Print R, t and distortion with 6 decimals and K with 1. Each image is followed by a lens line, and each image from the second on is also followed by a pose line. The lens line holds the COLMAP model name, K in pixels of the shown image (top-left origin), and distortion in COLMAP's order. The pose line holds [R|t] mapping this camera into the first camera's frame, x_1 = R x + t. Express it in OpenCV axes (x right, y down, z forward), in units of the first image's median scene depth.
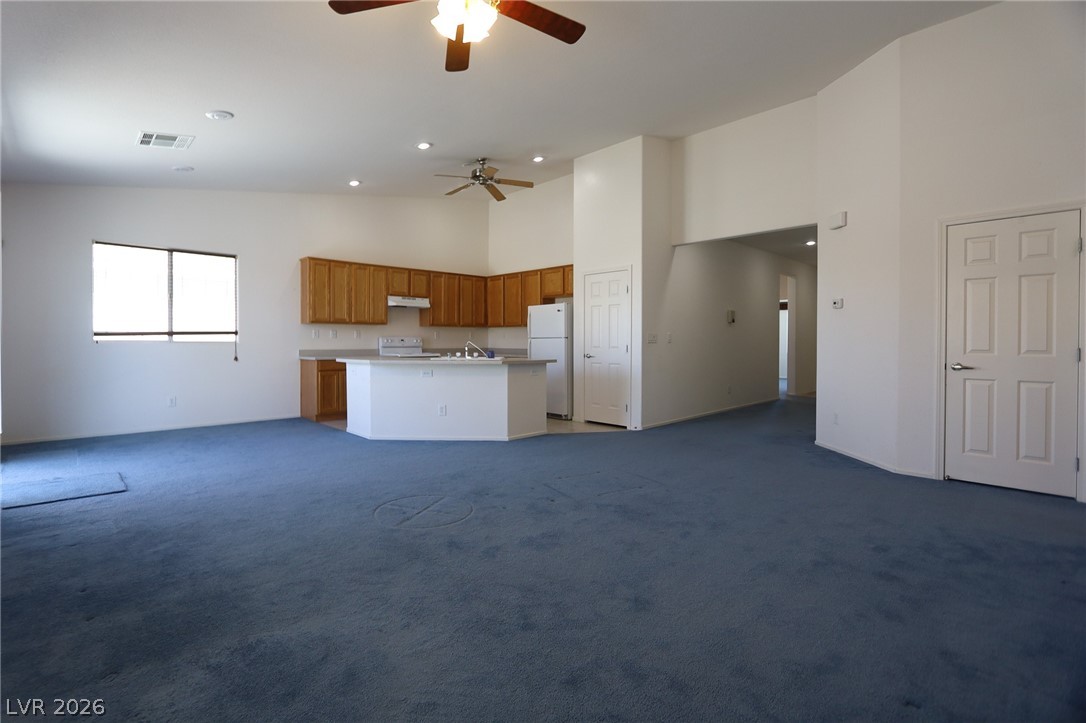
lens RADIAL K [[497.1, 0, 516.2], [0, 497.1, 346.7], [0, 0, 1]] dist [-0.007000, -0.000732]
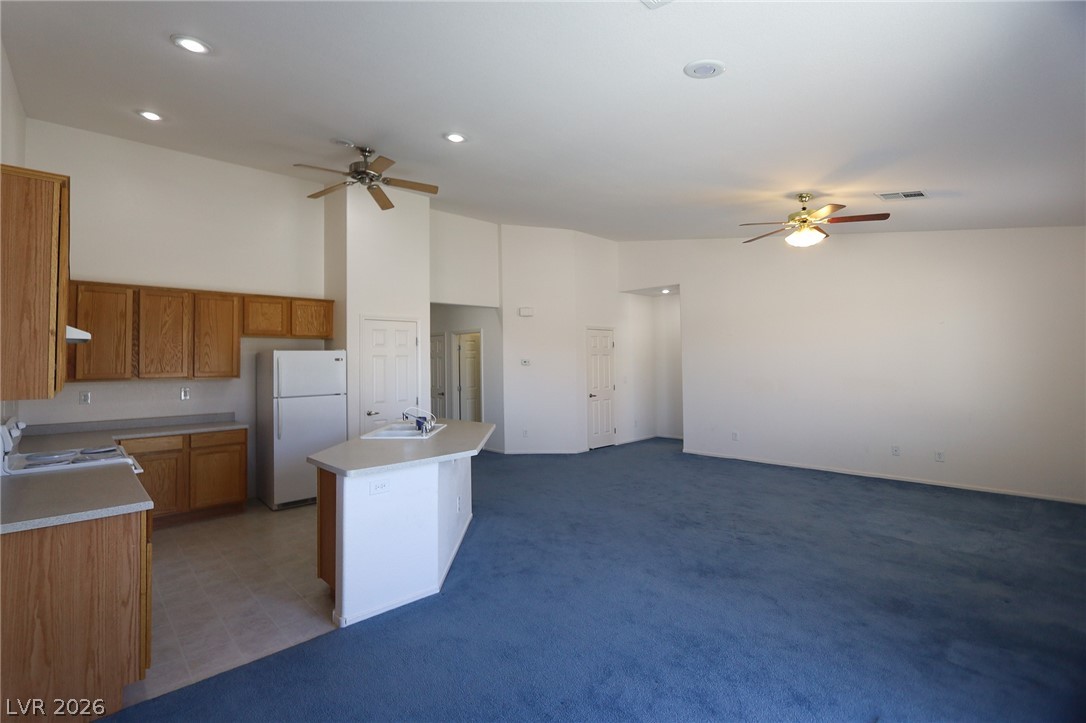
lens RADIAL K [[497.1, 0, 516.2], [0, 497.1, 346.7], [0, 0, 1]] dist [-0.007000, -0.000732]
pose [[0.013704, 0.032020, 0.999393, -0.673922], [0.029296, 0.999045, -0.032411, -0.058332], [-0.999477, 0.029722, 0.012753, 0.688515]]
